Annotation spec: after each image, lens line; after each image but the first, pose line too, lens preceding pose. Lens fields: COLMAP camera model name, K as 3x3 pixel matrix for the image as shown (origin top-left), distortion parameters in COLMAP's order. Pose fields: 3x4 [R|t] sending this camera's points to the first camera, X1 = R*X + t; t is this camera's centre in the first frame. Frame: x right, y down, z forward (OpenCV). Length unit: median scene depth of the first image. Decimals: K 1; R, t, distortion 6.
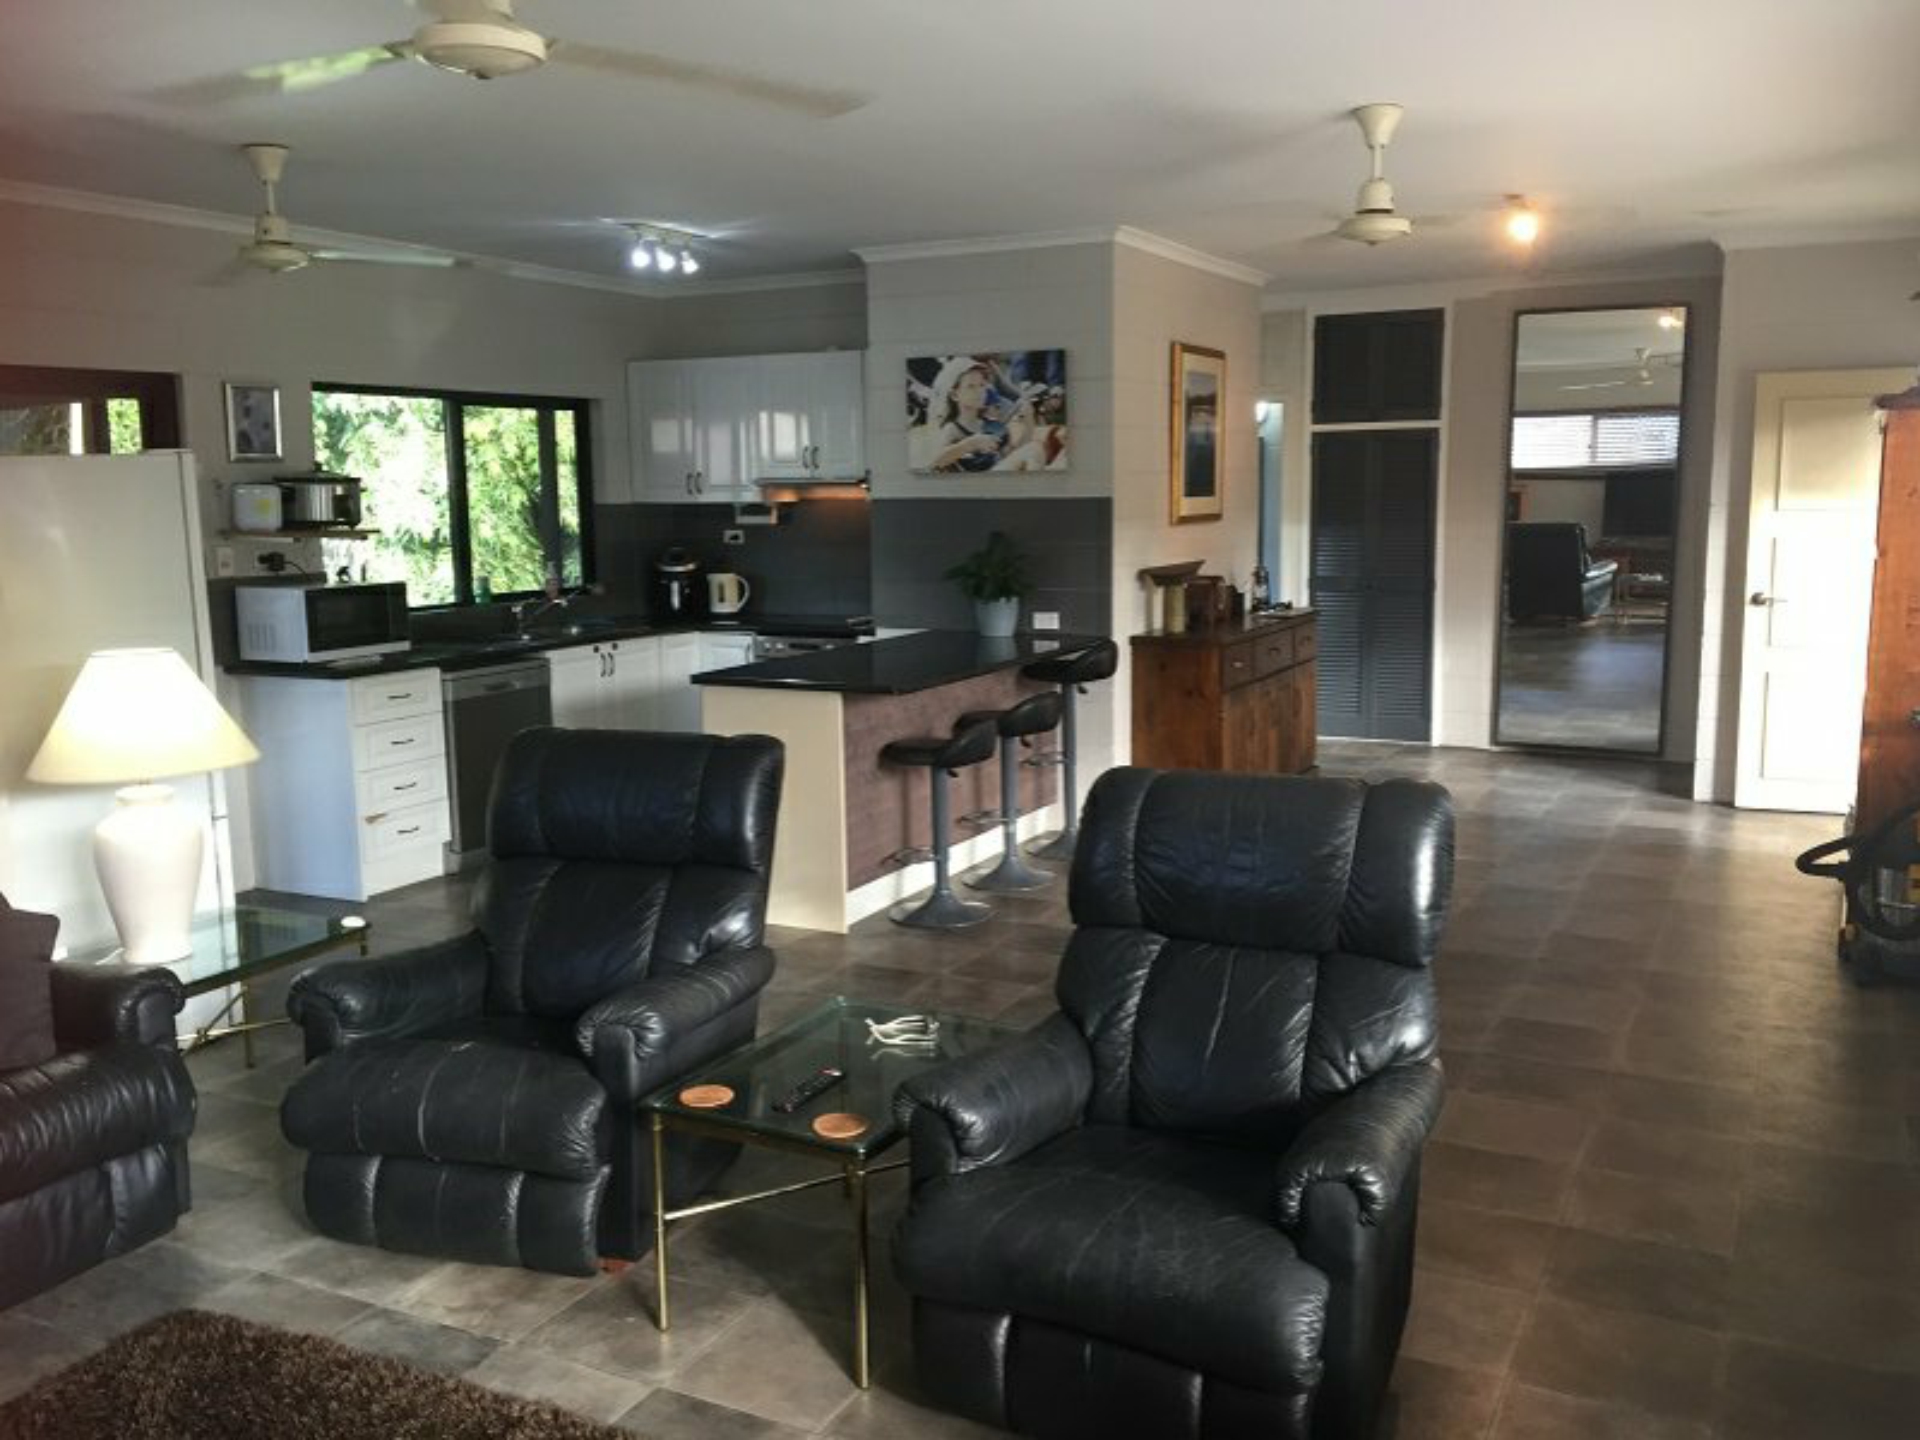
lens RADIAL K [[1656.0, 0, 965.6], [0, 1656.0, 715.9], [0, 0, 1]] dist [0.098999, -0.128641]
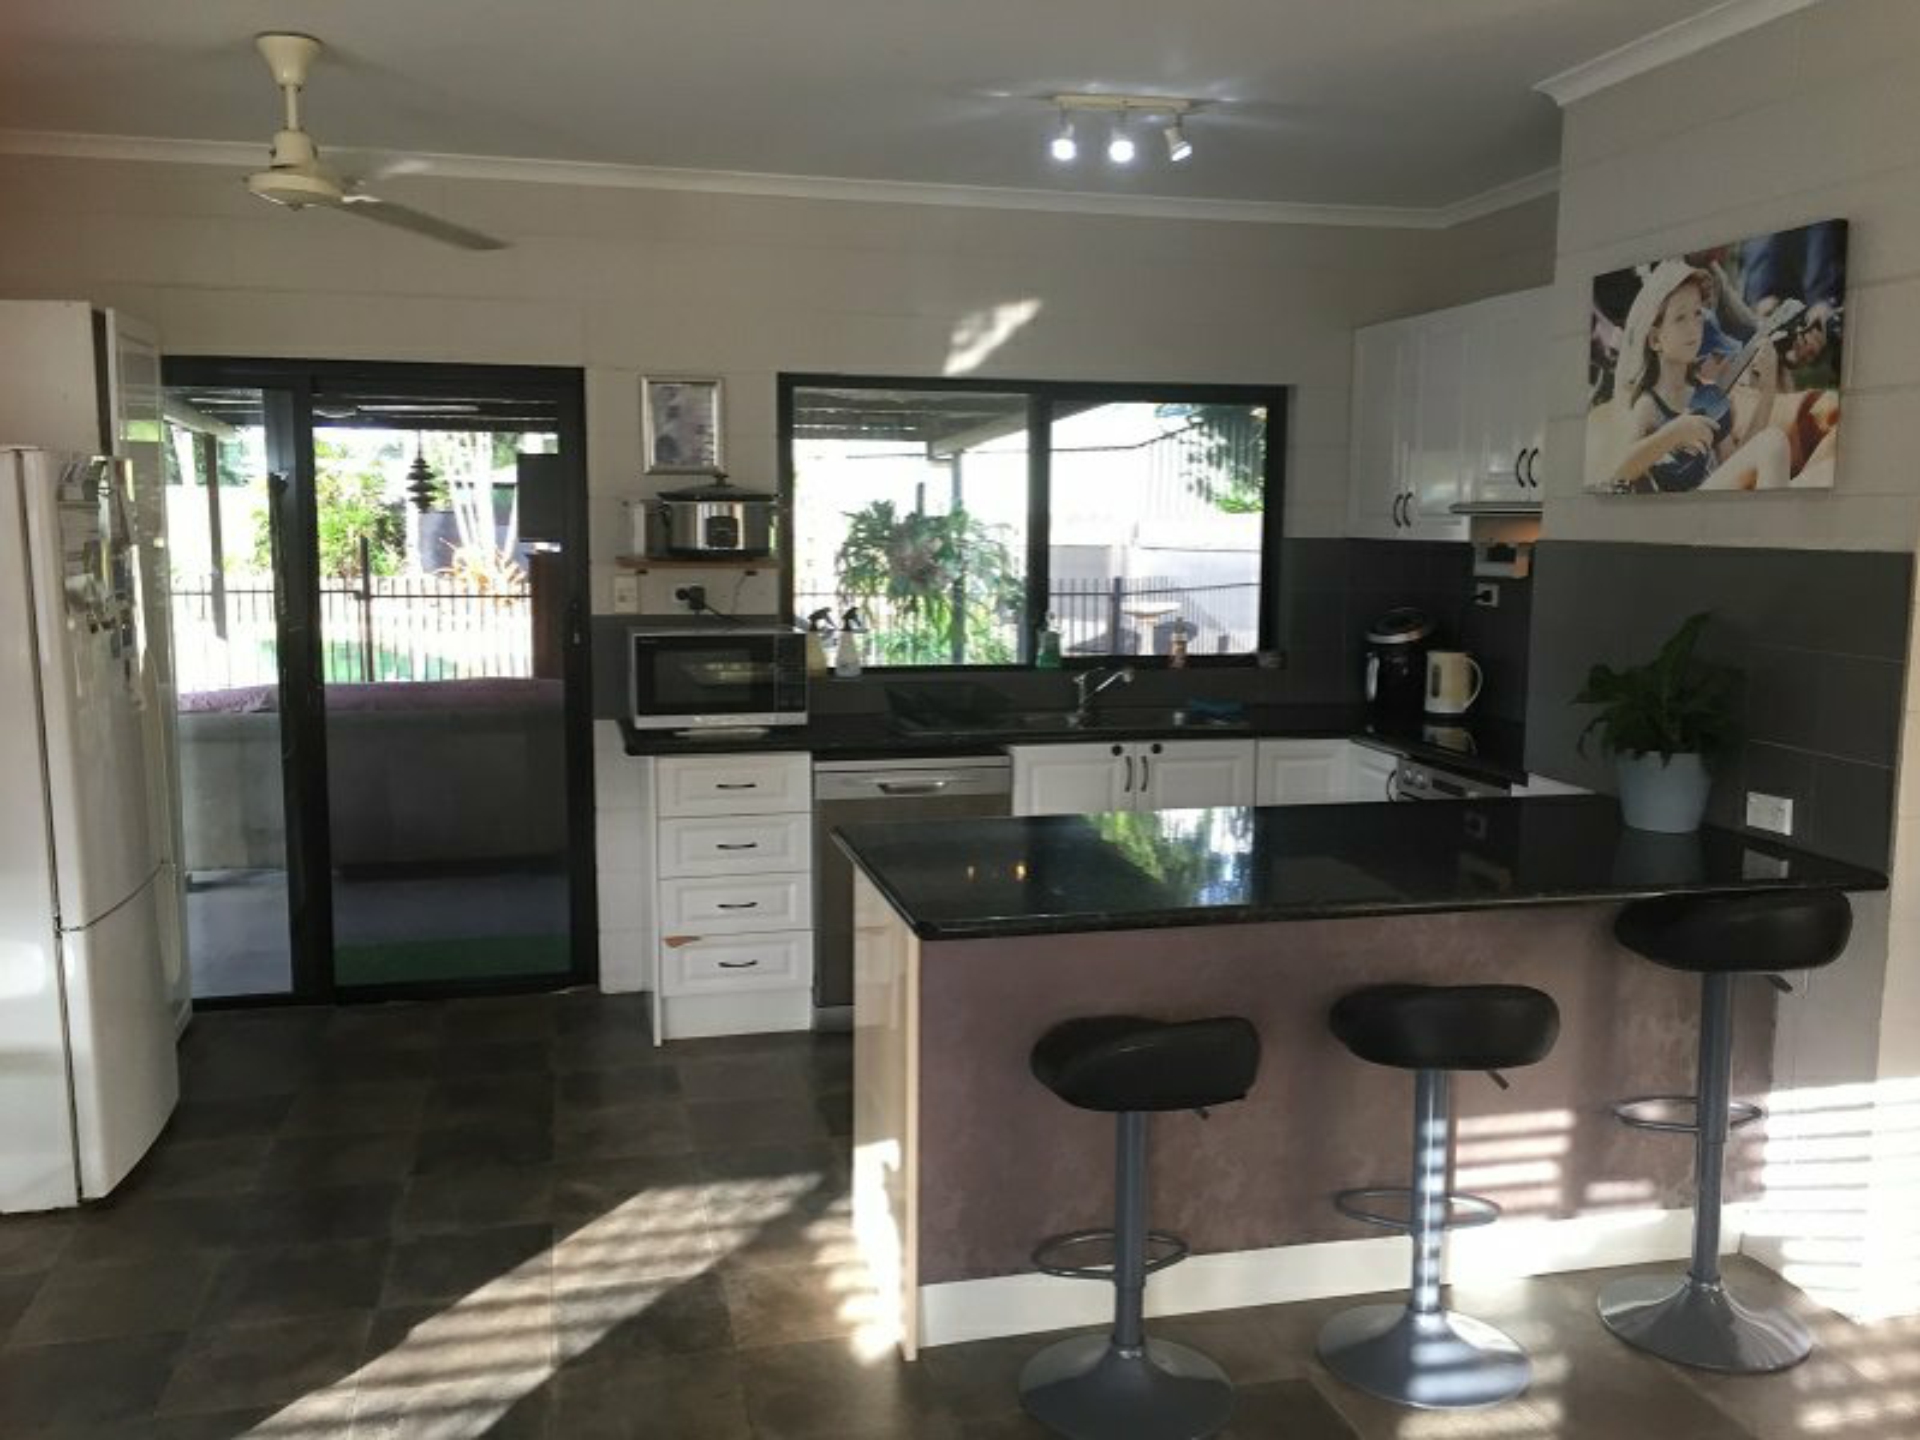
lens RADIAL K [[1656.0, 0, 965.6], [0, 1656.0, 715.9], [0, 0, 1]] dist [0.098999, -0.128641]
pose [[0.653504, 0.110390, -0.748830, 0.251155], [-0.122156, 0.991721, 0.039592, -0.075454], [0.747001, 0.065601, 0.661579, 0.519843]]
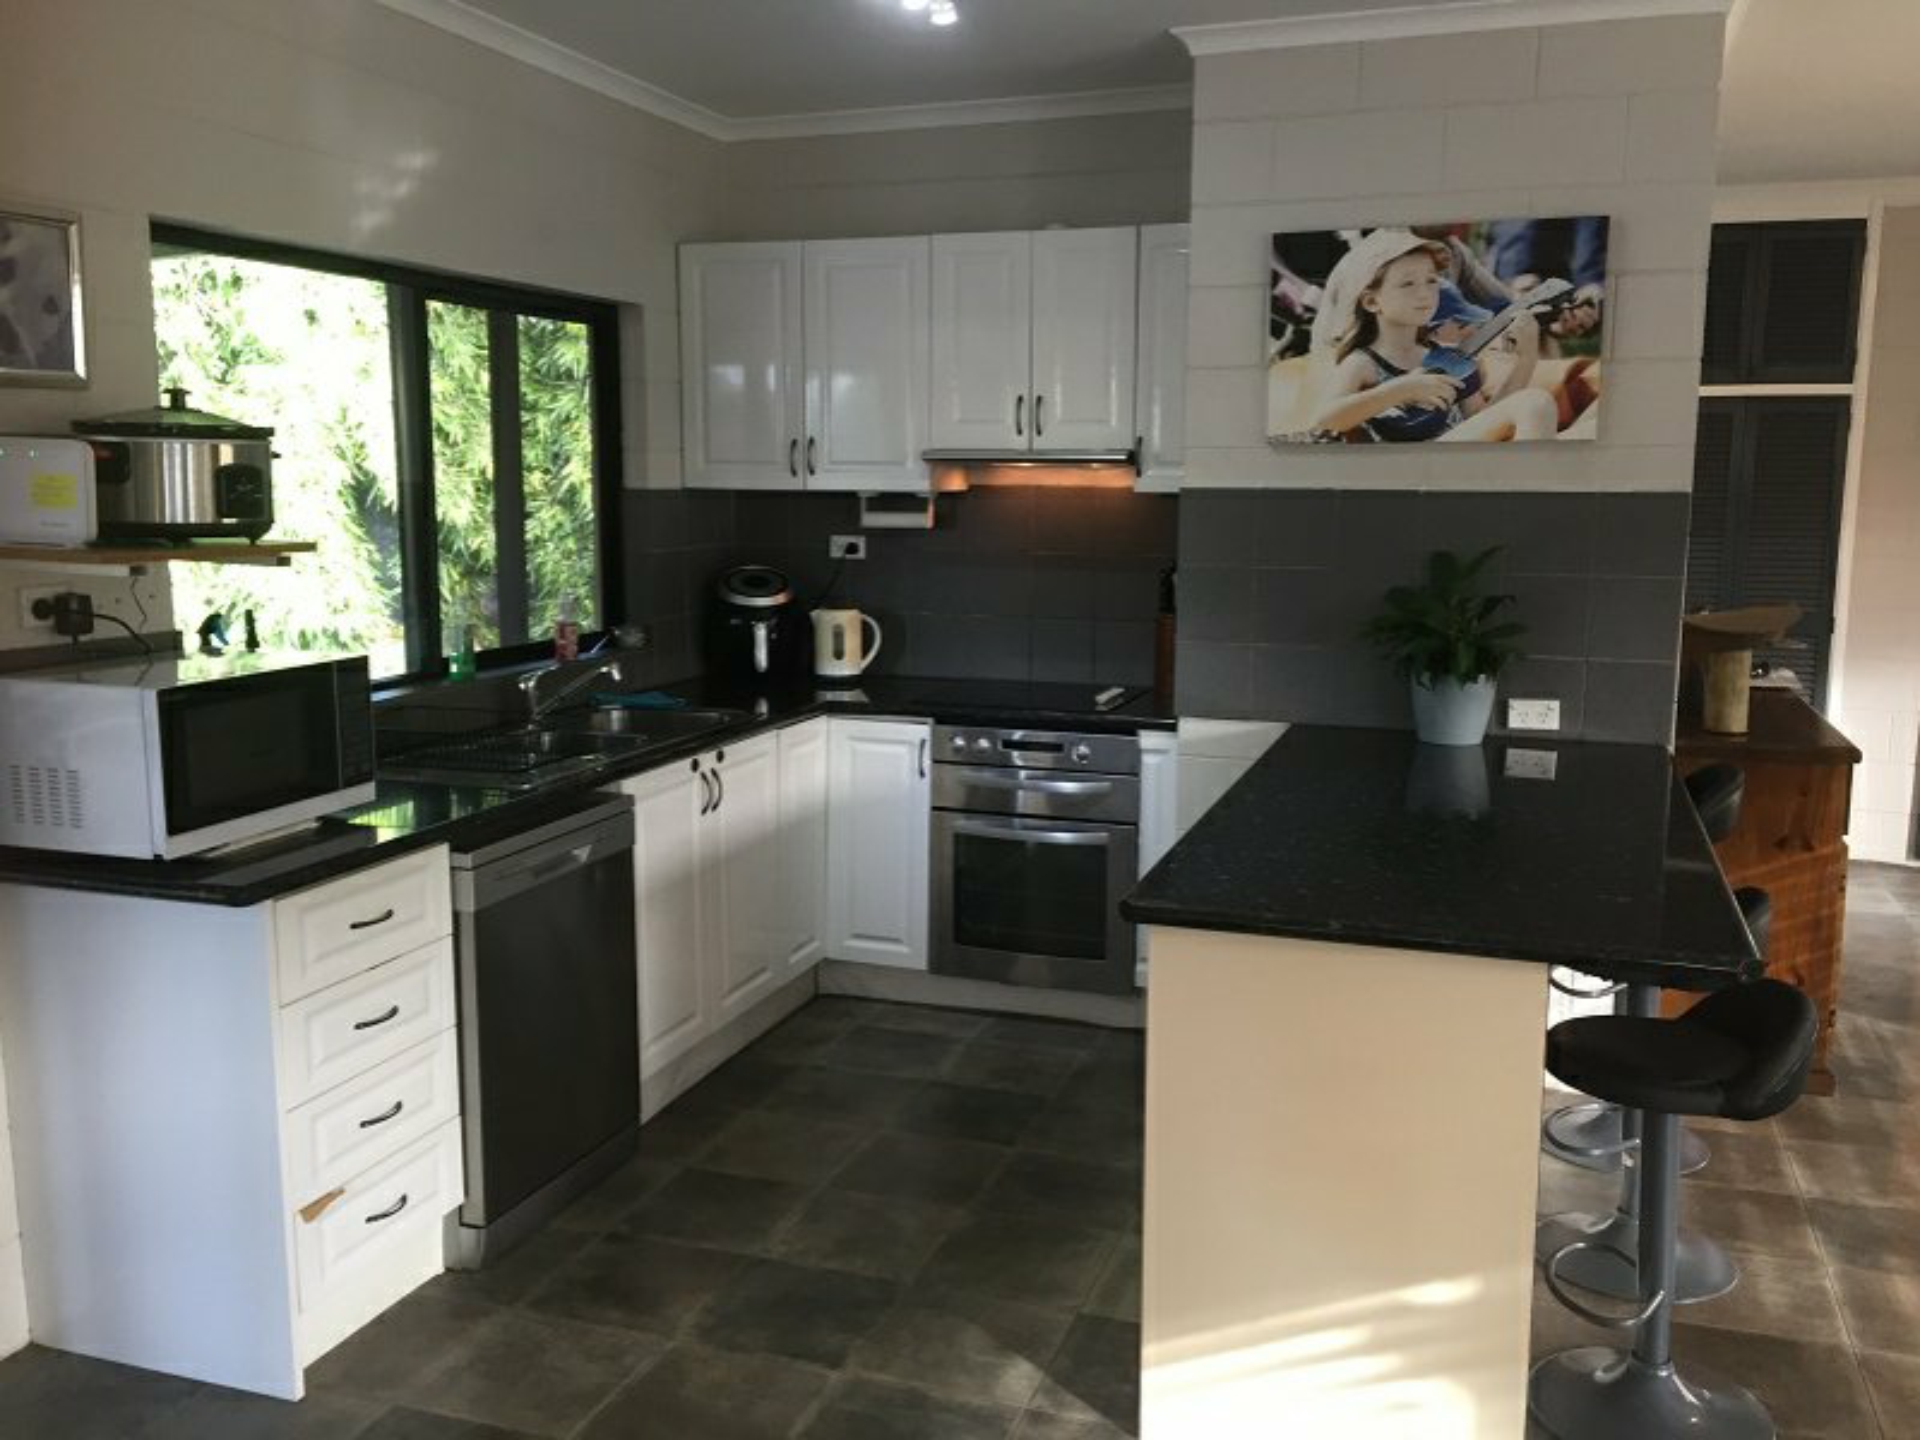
lens RADIAL K [[1656.0, 0, 965.6], [0, 1656.0, 715.9], [0, 0, 1]] dist [0.098999, -0.128641]
pose [[0.989717, -0.002763, 0.143010, -0.218740], [0.001592, 0.999964, 0.008297, -0.061795], [-0.143028, -0.007984, 0.989686, 0.476730]]
